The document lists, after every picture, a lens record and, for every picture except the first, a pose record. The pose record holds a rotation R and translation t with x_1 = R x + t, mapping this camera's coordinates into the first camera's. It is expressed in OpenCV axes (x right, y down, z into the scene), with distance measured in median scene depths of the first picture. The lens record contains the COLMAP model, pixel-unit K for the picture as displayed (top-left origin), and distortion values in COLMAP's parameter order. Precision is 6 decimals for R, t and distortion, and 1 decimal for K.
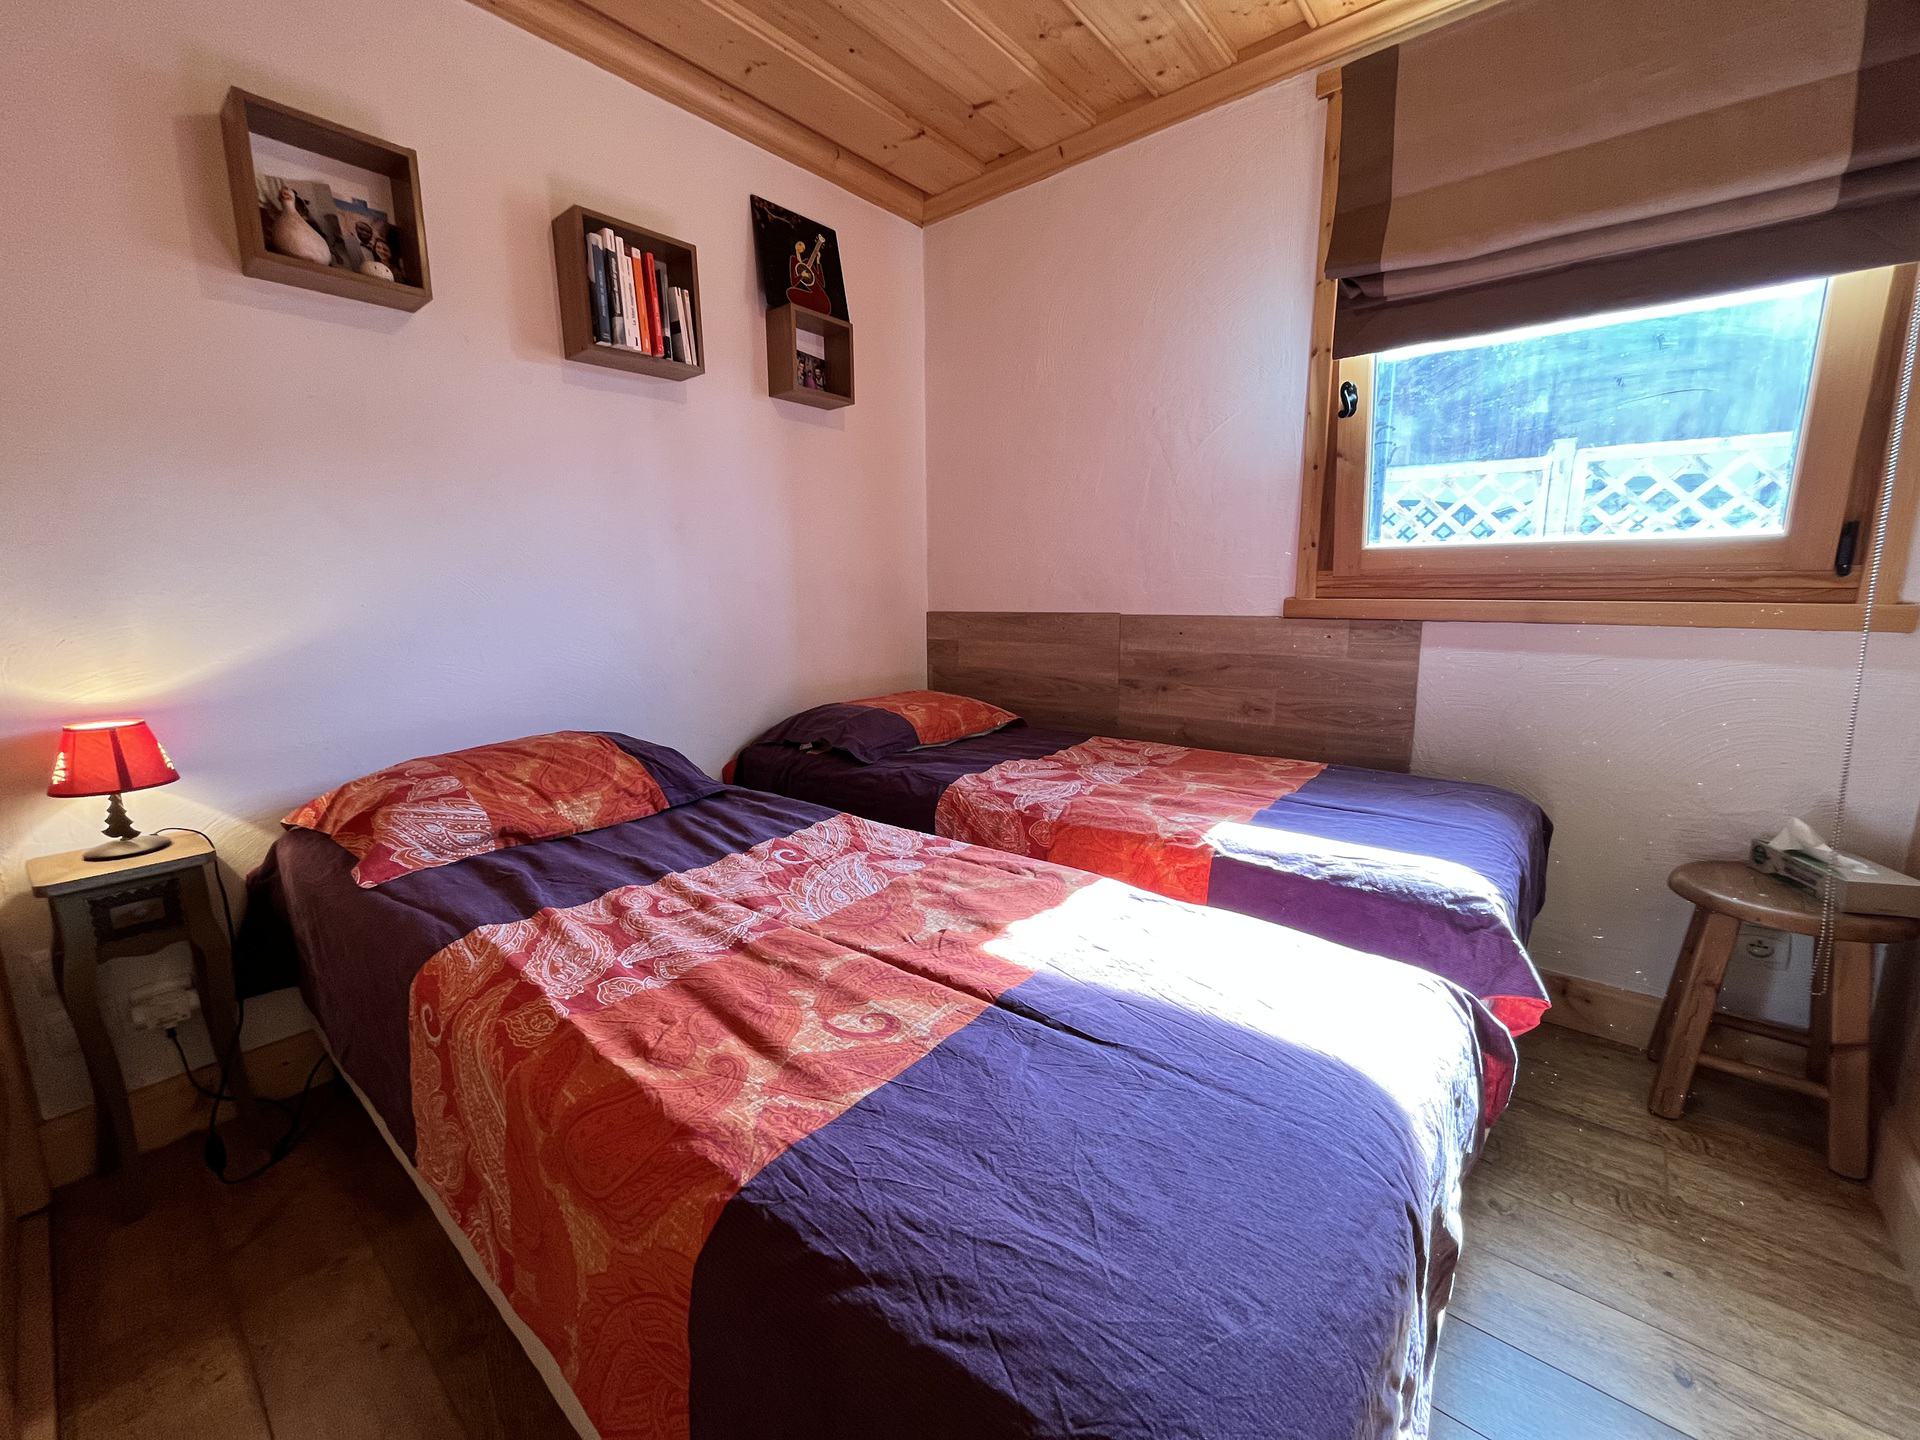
lens RADIAL K [[773.1, 0, 951.4], [0, 773.1, 718.6], [0, 0, 1]] dist [-0.003352, -0.000437]
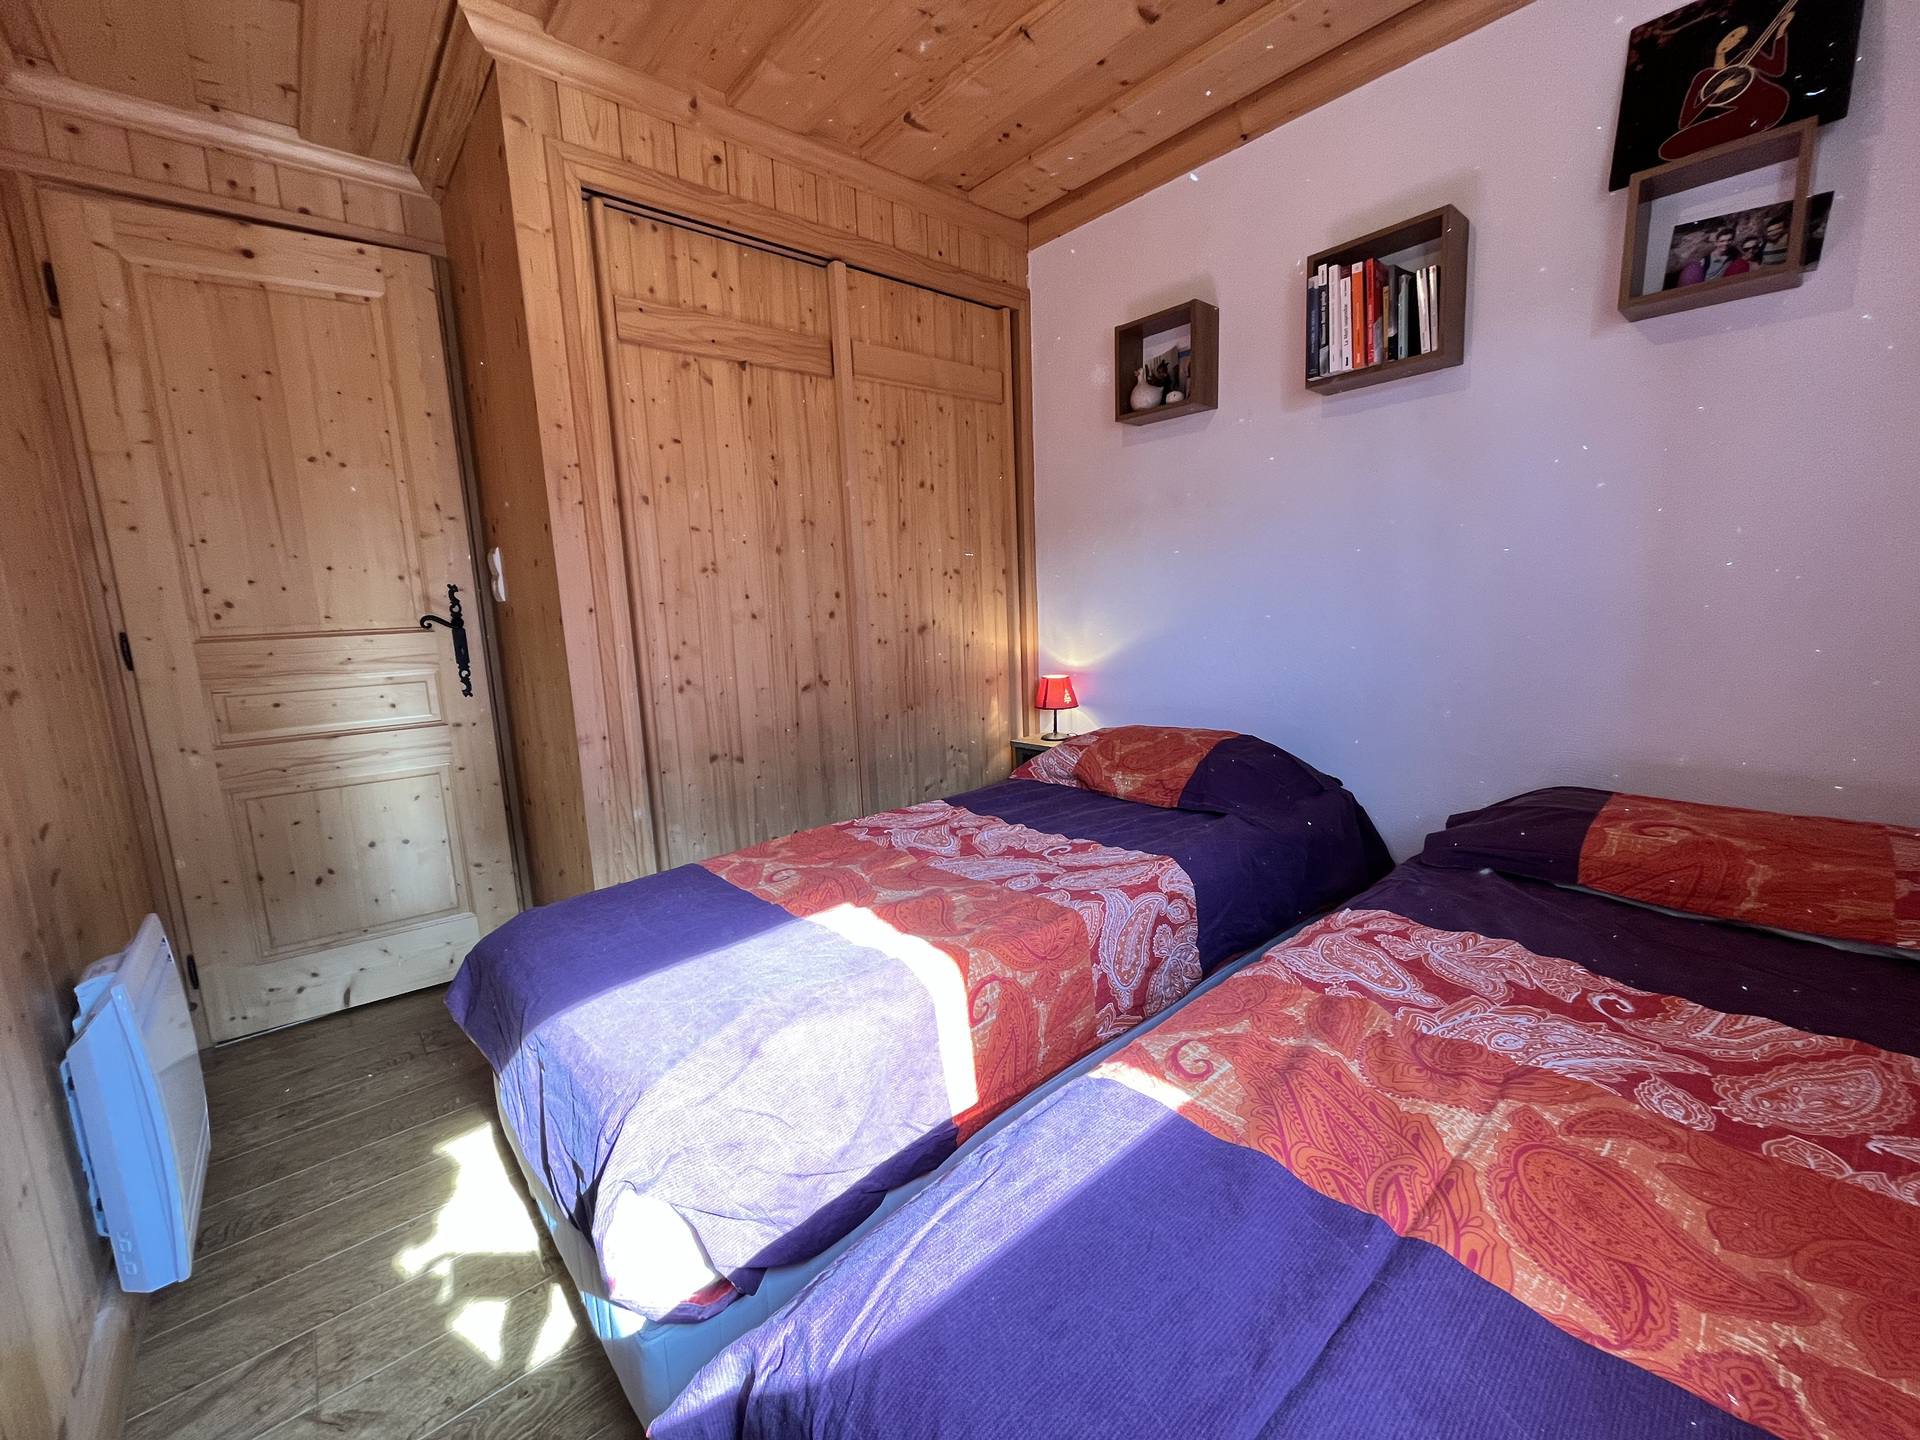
lens RADIAL K [[773.1, 0, 951.4], [0, 773.1, 718.6], [0, 0, 1]] dist [-0.003352, -0.000437]
pose [[-0.151282, 0.169941, -0.973773, 0.926502], [-0.127005, 0.973604, 0.189643, -0.223995], [0.980298, 0.152364, -0.125706, 0.927273]]
